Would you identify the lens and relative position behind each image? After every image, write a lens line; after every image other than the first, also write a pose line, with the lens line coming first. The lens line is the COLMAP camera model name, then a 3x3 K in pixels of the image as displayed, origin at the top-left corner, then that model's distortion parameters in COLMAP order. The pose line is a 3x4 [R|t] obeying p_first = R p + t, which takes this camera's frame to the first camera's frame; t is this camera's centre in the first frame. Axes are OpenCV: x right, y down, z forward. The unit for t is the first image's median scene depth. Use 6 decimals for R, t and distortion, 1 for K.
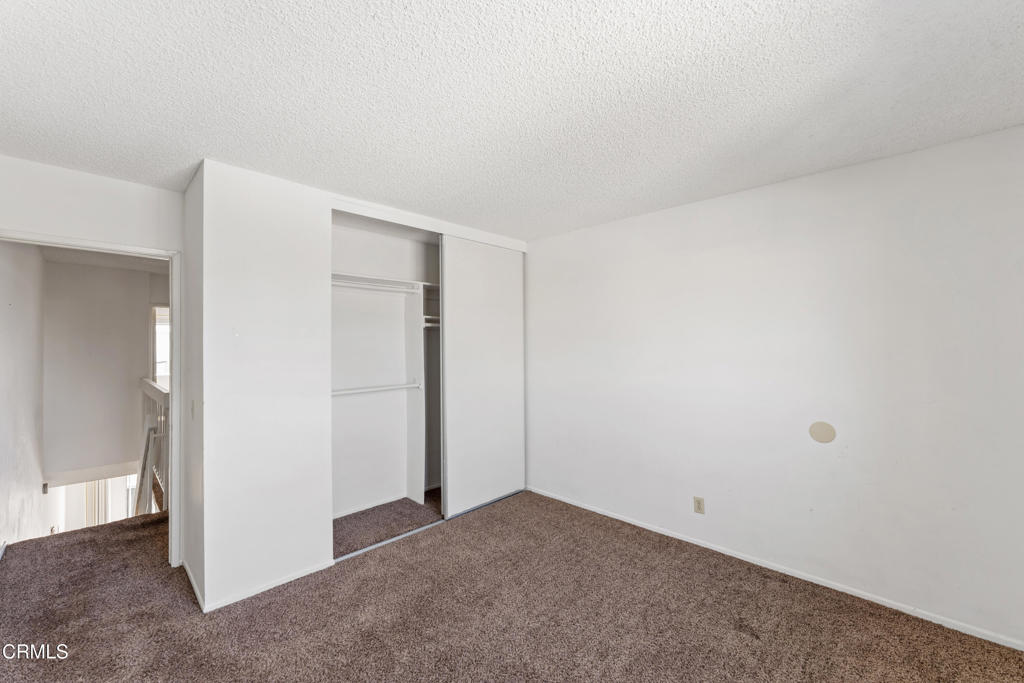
lens RADIAL K [[406.5, 0, 513.1], [0, 406.5, 343.1], [0, 0, 1]] dist [0.000401, -0.000001]
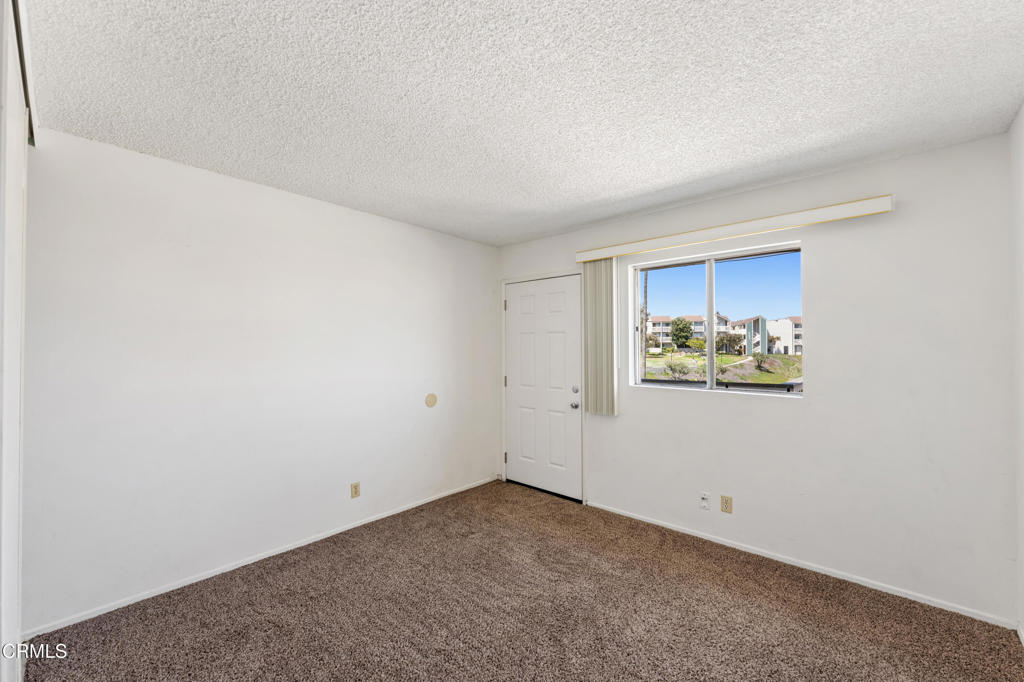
lens RADIAL K [[406.5, 0, 513.5], [0, 406.5, 343.8], [0, 0, 1]] dist [0.000401, -0.000001]
pose [[-0.026736, 0.010991, 0.999582, -0.639581], [-0.006168, 0.999919, -0.011160, 0.019766], [-0.999623, -0.006464, -0.026667, 0.611708]]
